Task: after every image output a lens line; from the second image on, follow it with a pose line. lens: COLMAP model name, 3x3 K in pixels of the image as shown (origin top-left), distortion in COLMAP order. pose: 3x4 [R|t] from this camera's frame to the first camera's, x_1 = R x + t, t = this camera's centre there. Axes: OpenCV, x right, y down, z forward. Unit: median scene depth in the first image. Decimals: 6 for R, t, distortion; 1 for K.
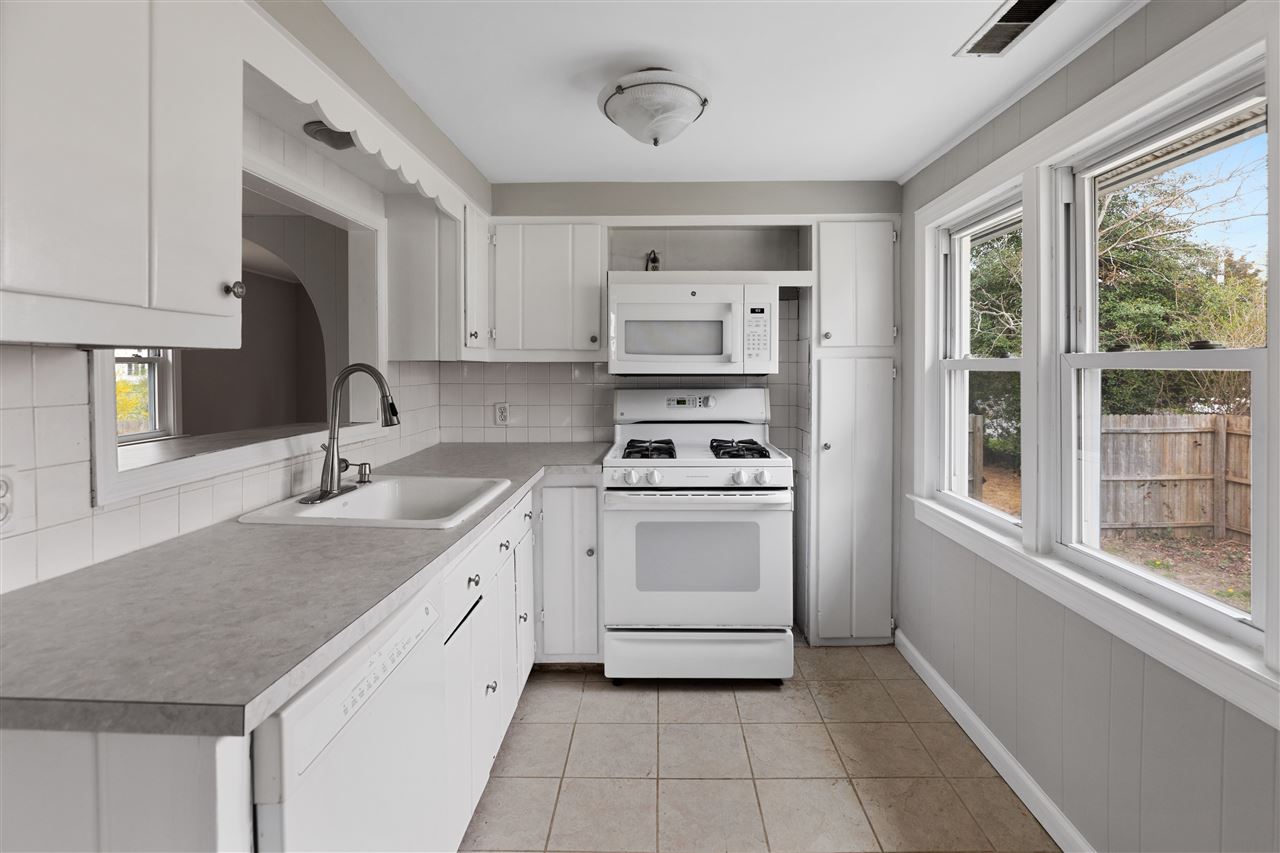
lens RADIAL K [[633.3, 0, 640.4], [0, 633.3, 373.3], [0, 0, 1]] dist [-0.004646, -0.000272]
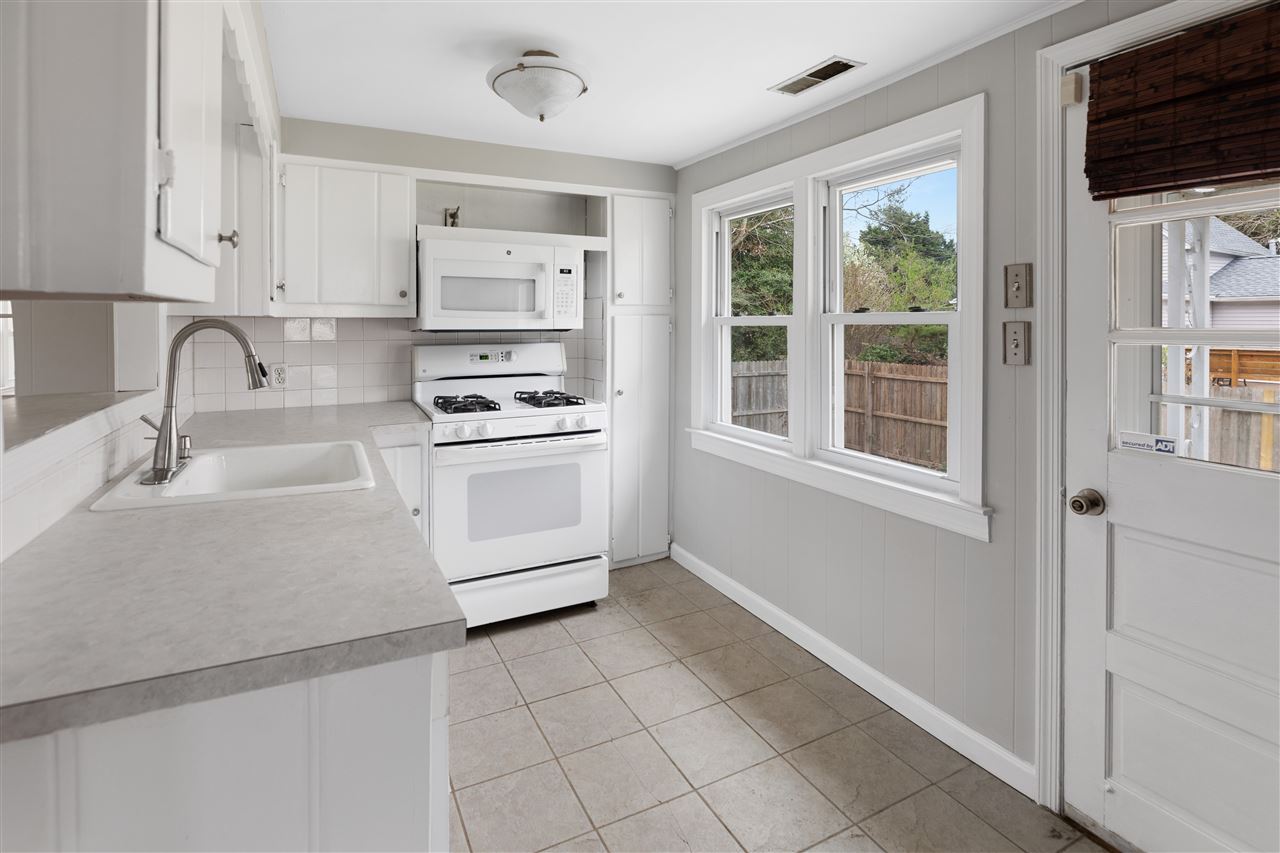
lens RADIAL K [[651.4, 0, 642.7], [0, 651.4, 332.5], [0, 0, 1]] dist [-0.003119, -0.000324]
pose [[0.877985, -0.006777, 0.478639, -0.241375], [0.004193, 0.999970, 0.006467, -0.000100], [-0.478669, -0.003671, 0.877988, -0.050583]]
